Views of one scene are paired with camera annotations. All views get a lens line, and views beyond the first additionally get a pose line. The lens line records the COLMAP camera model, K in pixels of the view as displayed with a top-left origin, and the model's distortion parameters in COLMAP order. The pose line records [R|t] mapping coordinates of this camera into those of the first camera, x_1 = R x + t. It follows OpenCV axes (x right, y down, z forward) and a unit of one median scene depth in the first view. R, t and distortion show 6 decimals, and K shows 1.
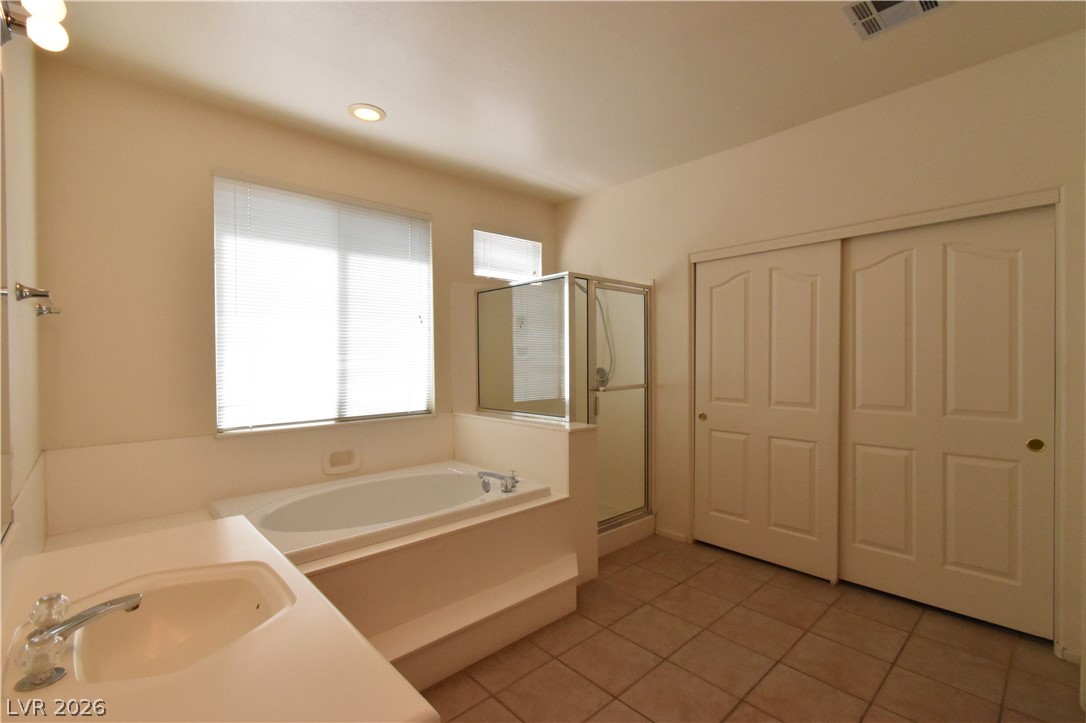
lens RADIAL K [[480.8, 0, 544.0], [0, 480.8, 359.9], [0, 0, 1]] dist [0.004403, -0.002362]
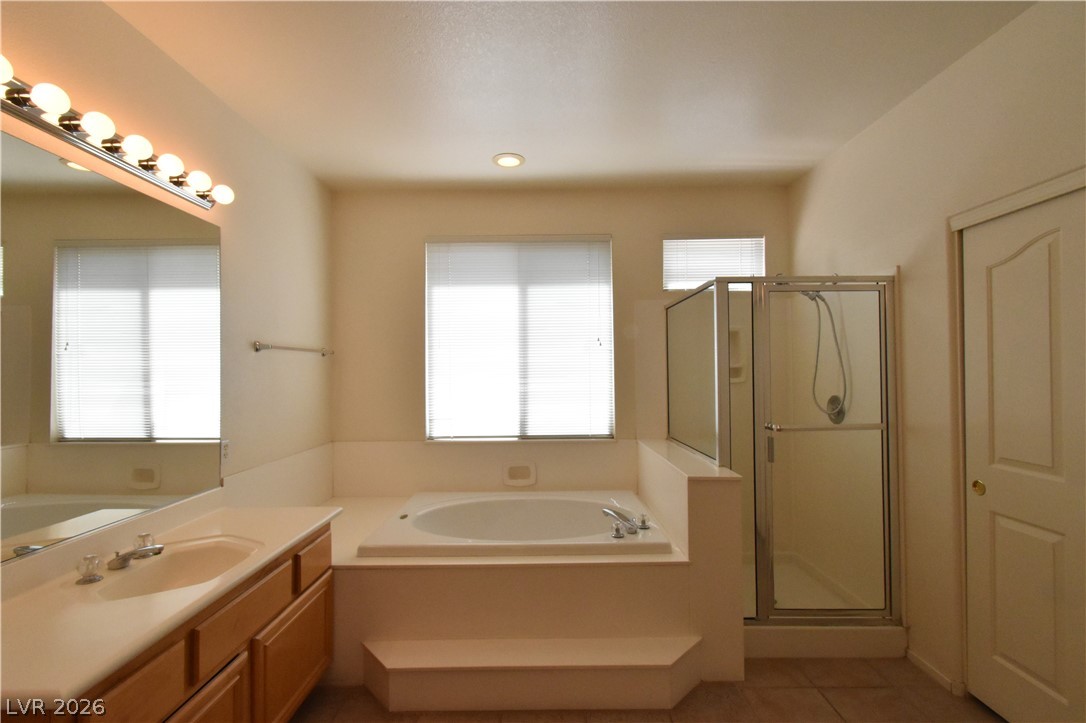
lens RADIAL K [[480.8, 0, 546.7], [0, 480.8, 365.5], [0, 0, 1]] dist [0.004403, -0.002362]
pose [[0.736260, -0.009858, -0.676627, 0.353840], [-0.001441, 0.999869, -0.016135, -0.021781], [0.676698, 0.012854, 0.736149, 0.214207]]
